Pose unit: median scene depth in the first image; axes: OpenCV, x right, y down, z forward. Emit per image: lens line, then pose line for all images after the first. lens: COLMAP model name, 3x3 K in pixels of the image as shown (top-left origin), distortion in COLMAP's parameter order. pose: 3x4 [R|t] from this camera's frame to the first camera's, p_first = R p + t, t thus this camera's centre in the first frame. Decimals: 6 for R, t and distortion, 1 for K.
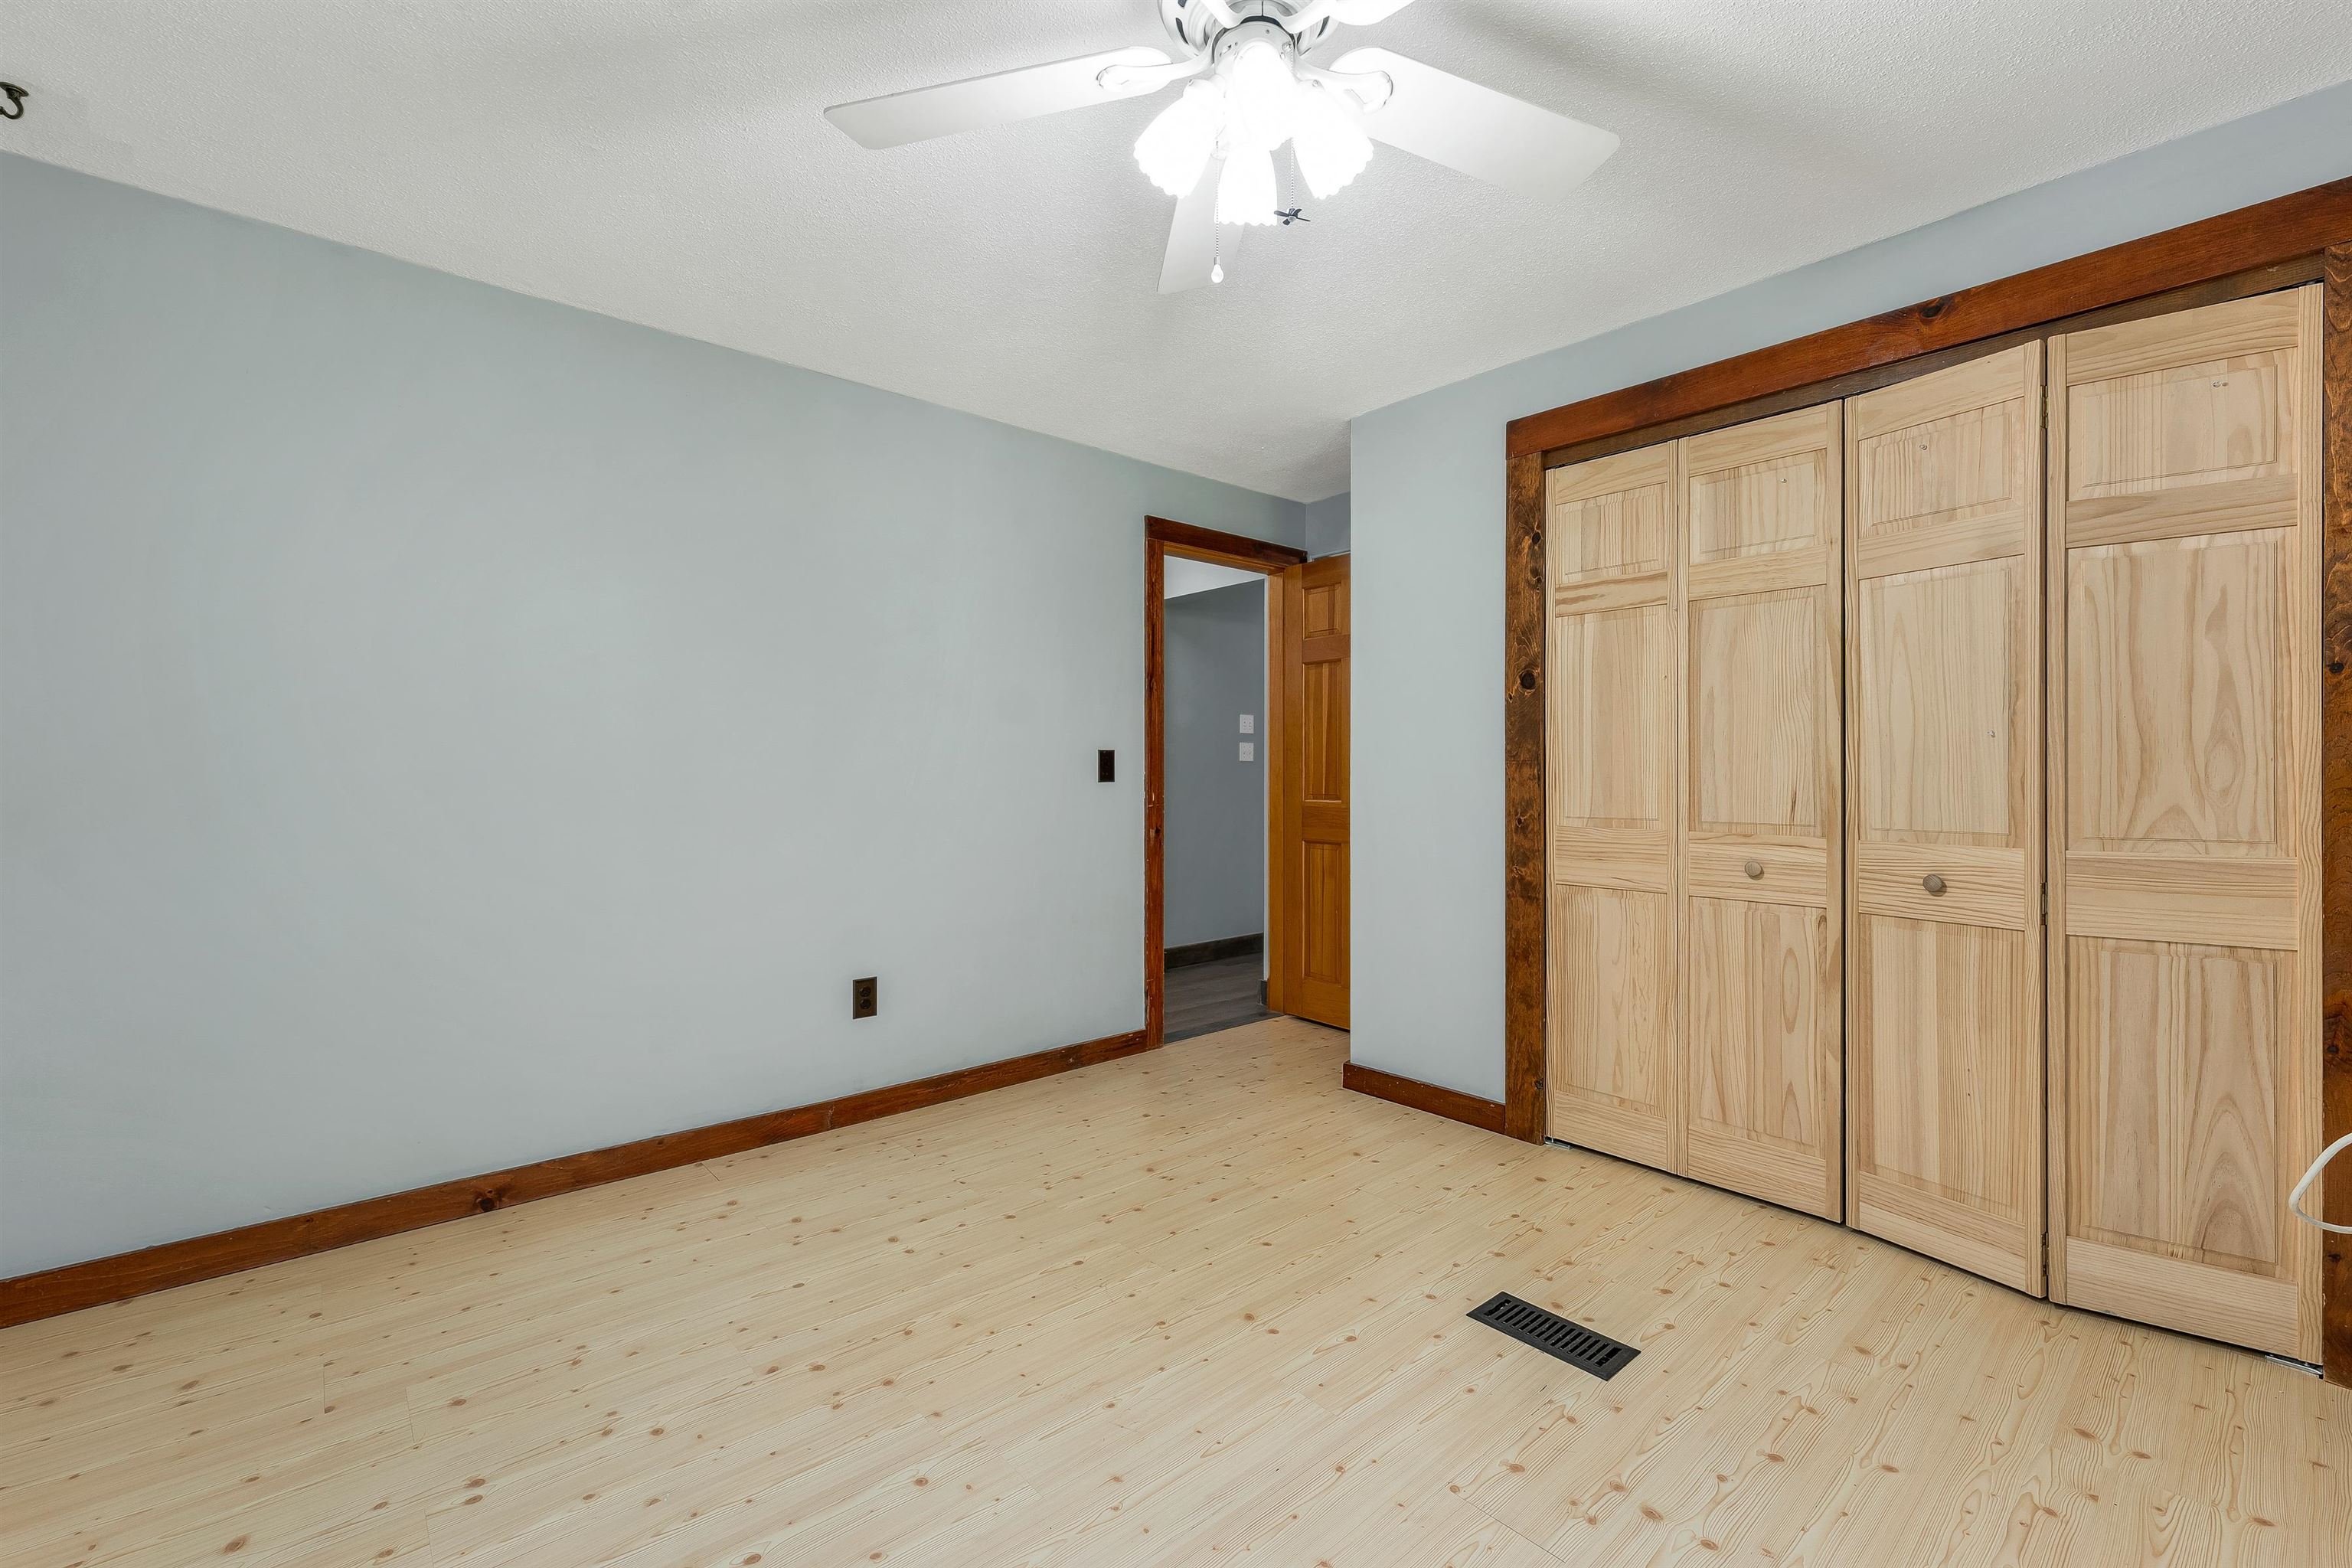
lens RADIAL K [[991.7, 0, 1172.1], [0, 991.7, 775.8], [0, 0, 1]] dist [-0.000806, 0.000170]
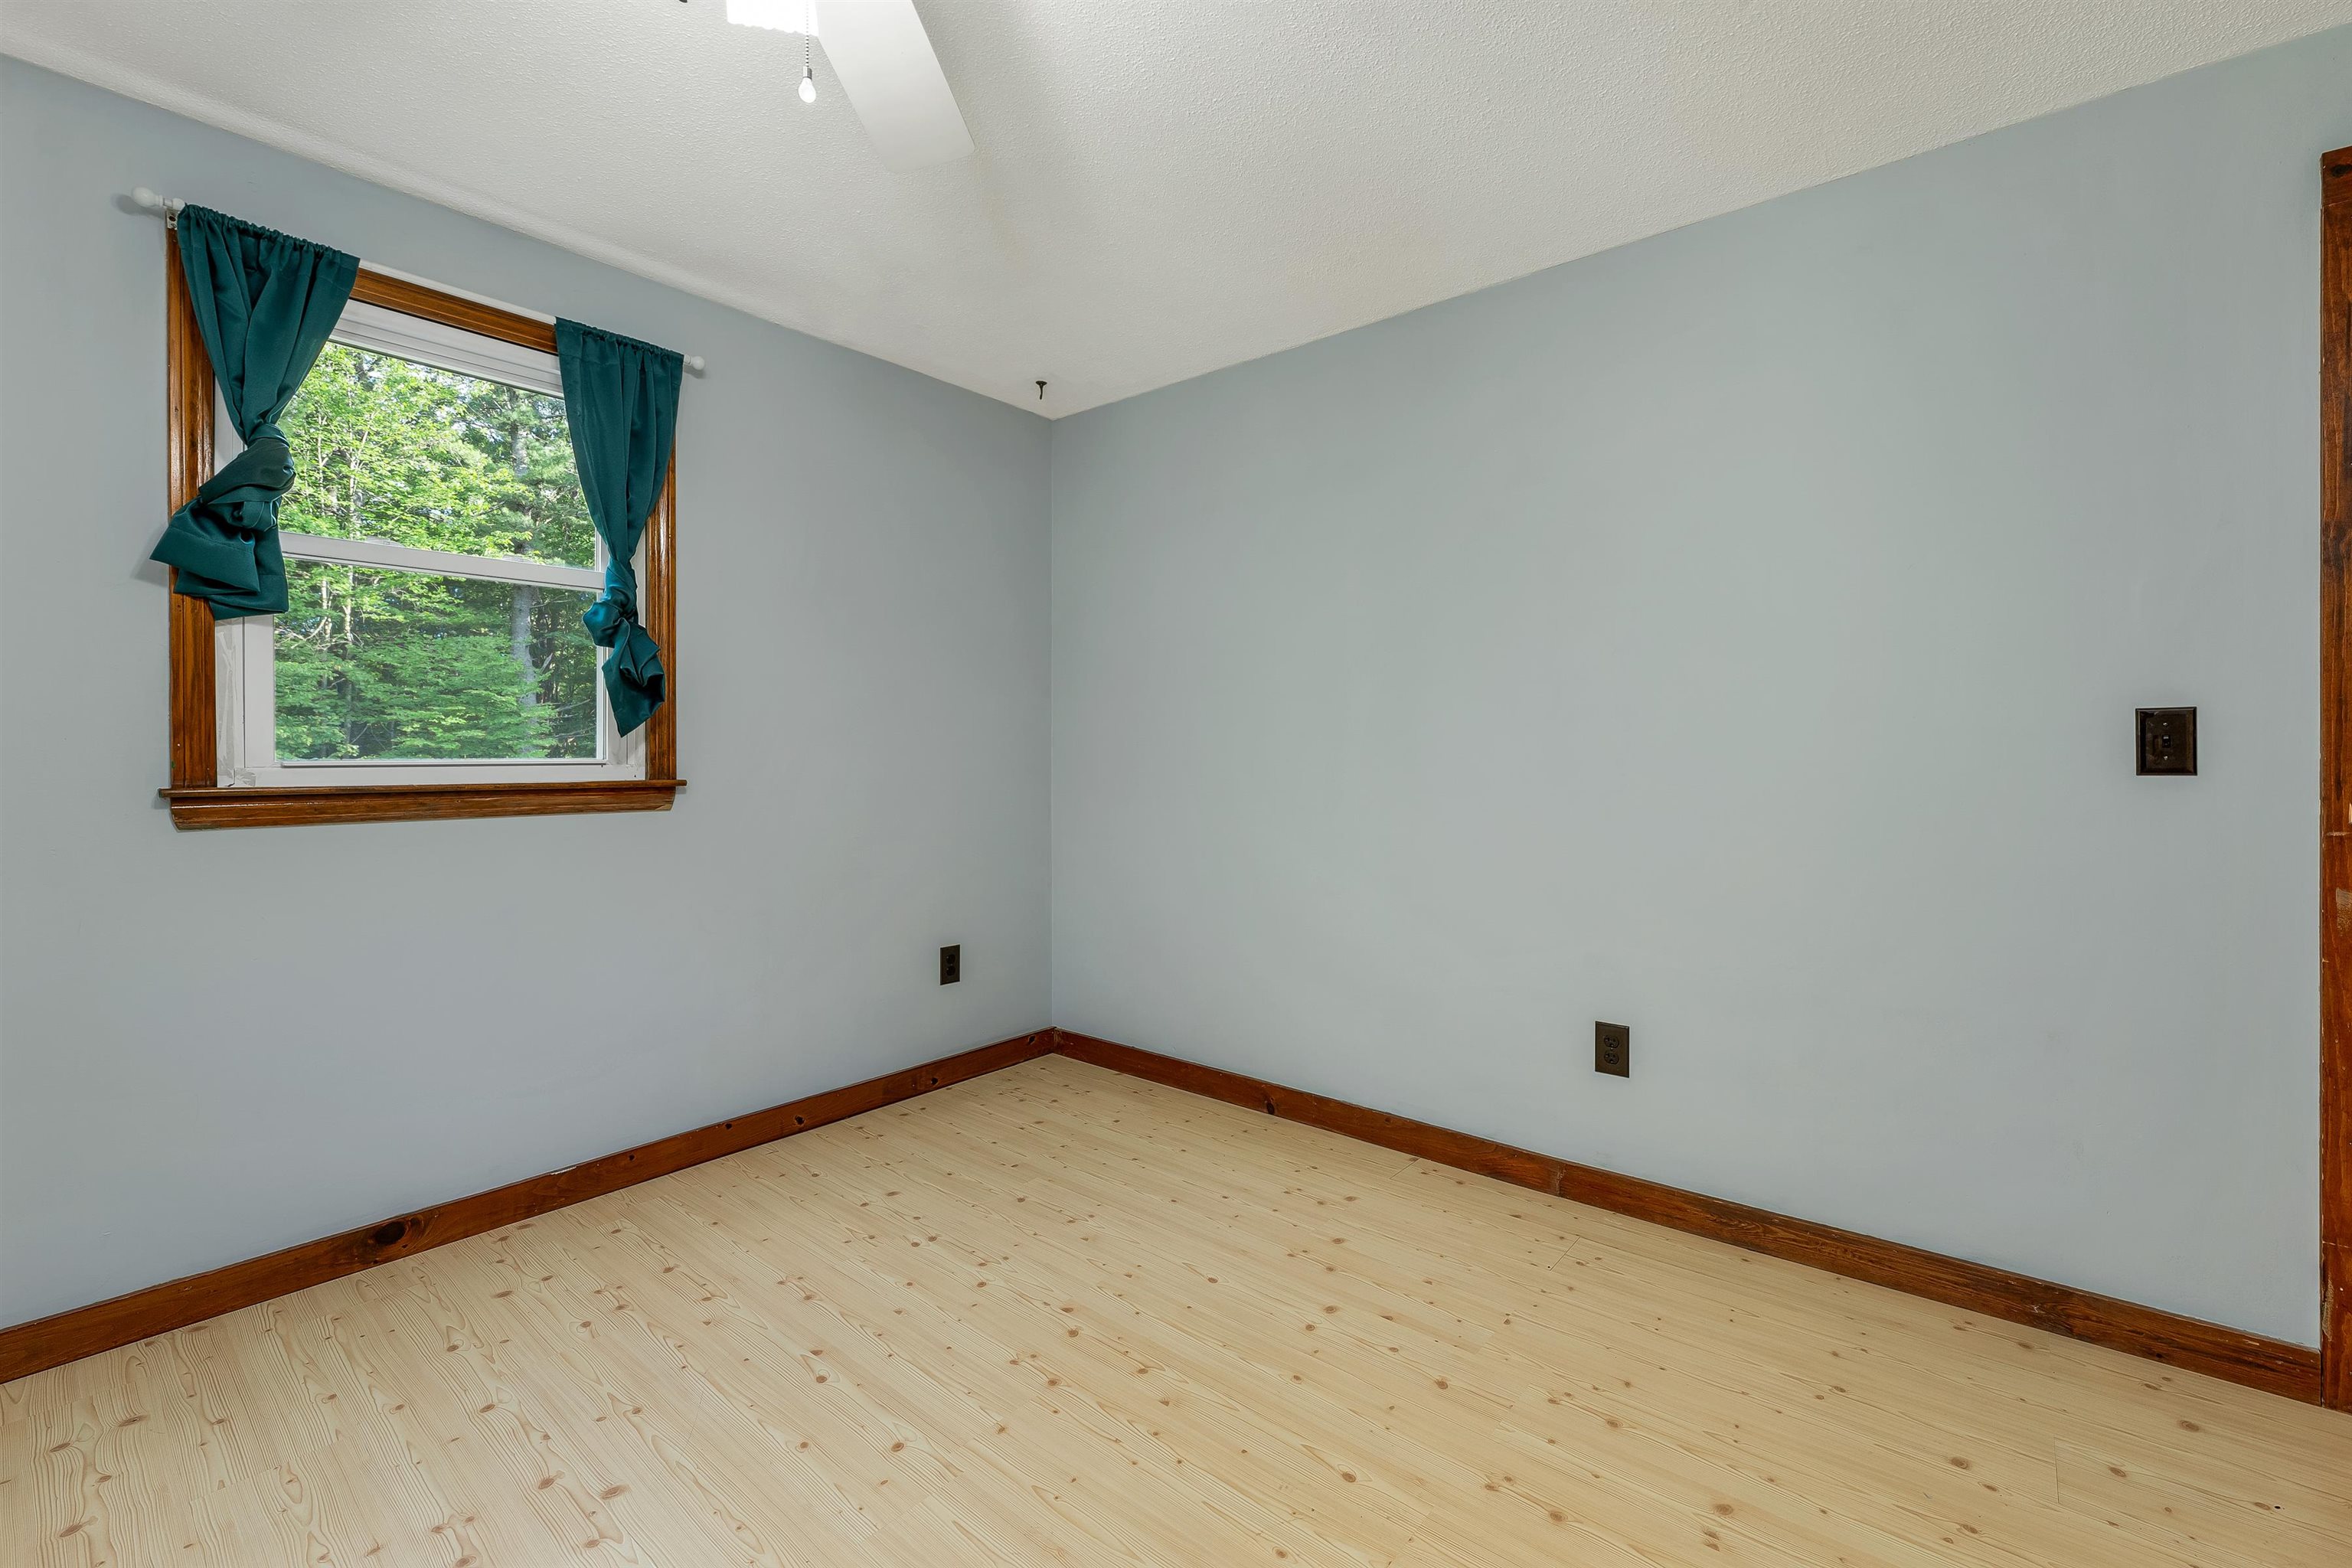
lens RADIAL K [[991.7, 0, 1172.1], [0, 991.7, 775.8], [0, 0, 1]] dist [-0.000806, 0.000170]
pose [[0.150935, 0.026125, -0.988198, 0.543488], [0.005055, 0.999617, 0.027199, -0.015021], [0.988531, -0.009101, 0.150745, 0.763229]]
